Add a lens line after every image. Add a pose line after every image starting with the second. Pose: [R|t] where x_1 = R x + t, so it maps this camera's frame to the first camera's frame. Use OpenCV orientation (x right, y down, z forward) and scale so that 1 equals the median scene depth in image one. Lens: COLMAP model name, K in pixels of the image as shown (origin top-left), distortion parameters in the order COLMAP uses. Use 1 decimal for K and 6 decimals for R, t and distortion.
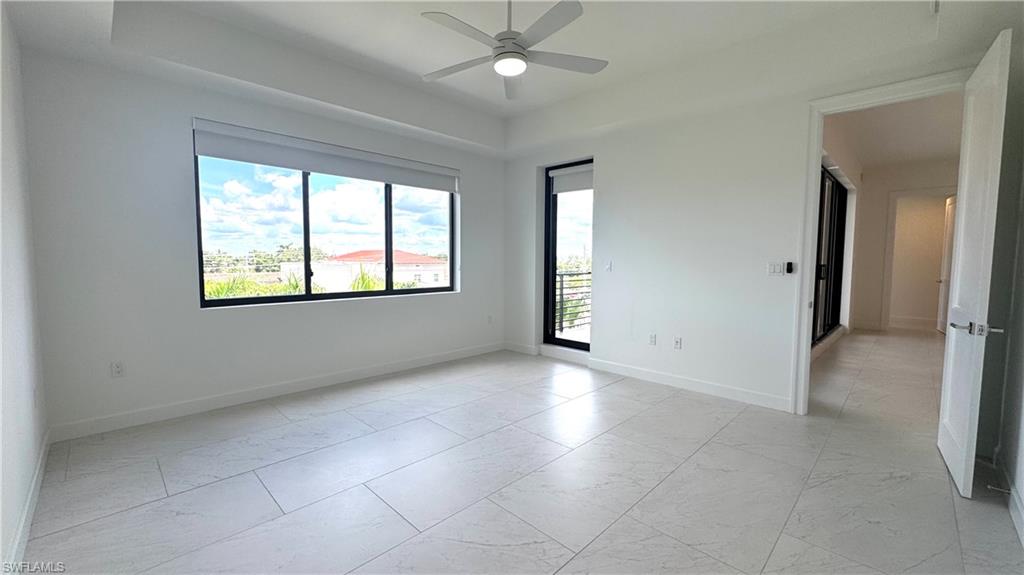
lens RADIAL K [[411.5, 0, 512.4], [0, 411.5, 285.8], [0, 0, 1]] dist [-0.002547, -0.000344]
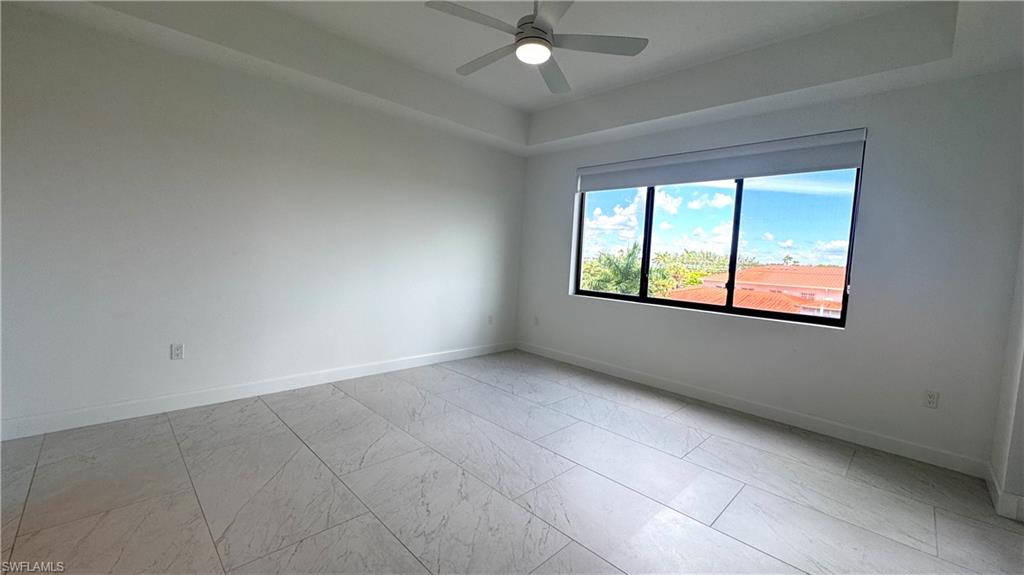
lens RADIAL K [[411.5, 0, 512.4], [0, 411.5, 285.8], [0, 0, 1]] dist [-0.002547, -0.000344]
pose [[-0.009223, 0.064437, -0.997879, 0.677010], [-0.118197, 0.990855, 0.065076, -0.043915], [0.992947, 0.118547, -0.001523, 0.712711]]
